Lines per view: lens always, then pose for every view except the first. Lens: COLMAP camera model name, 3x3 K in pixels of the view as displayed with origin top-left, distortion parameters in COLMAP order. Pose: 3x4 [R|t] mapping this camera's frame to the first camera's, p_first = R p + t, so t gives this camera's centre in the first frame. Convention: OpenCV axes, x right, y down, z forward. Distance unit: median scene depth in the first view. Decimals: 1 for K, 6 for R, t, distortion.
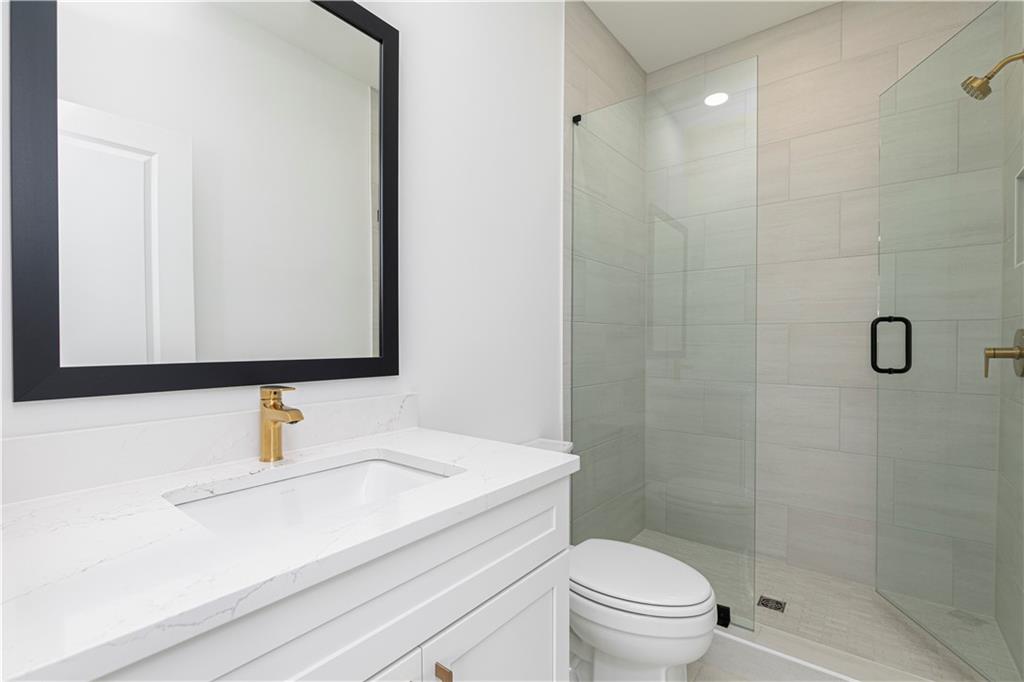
lens RADIAL K [[459.4, 0, 511.2], [0, 459.4, 342.7], [0, 0, 1]] dist [0.003693, 0.000284]
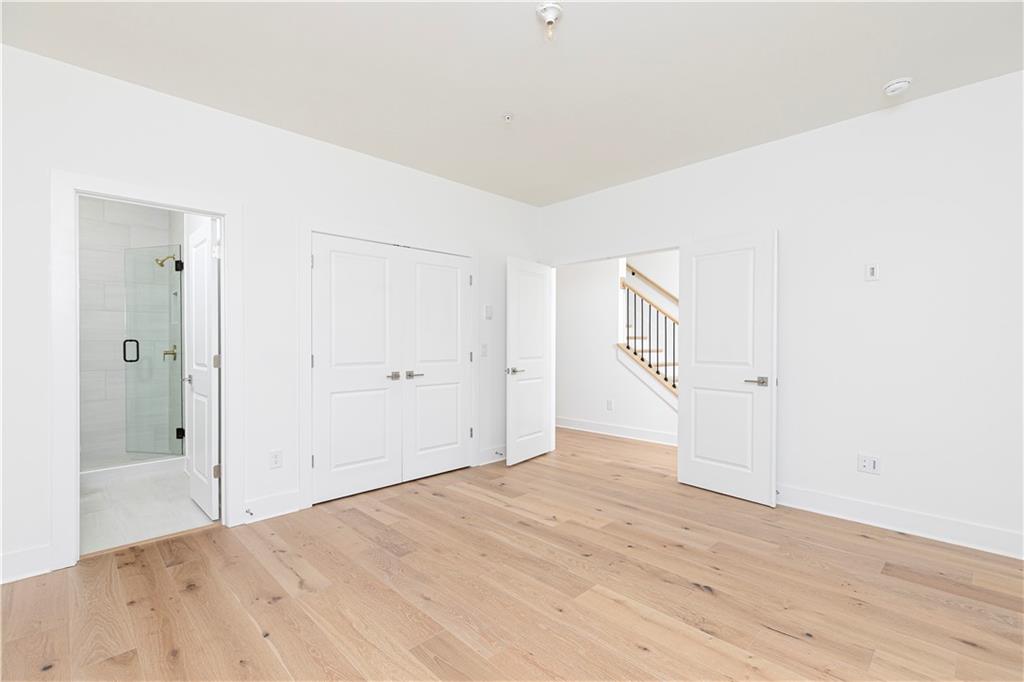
lens RADIAL K [[459.4, 0, 511.0], [0, 459.4, 344.3], [0, 0, 1]] dist [0.003693, 0.000284]
pose [[0.132309, -0.005826, 0.991191, -1.392890], [0.011696, 0.999922, 0.004316, -0.017027], [-0.991139, 0.011022, 0.132367, -1.387055]]
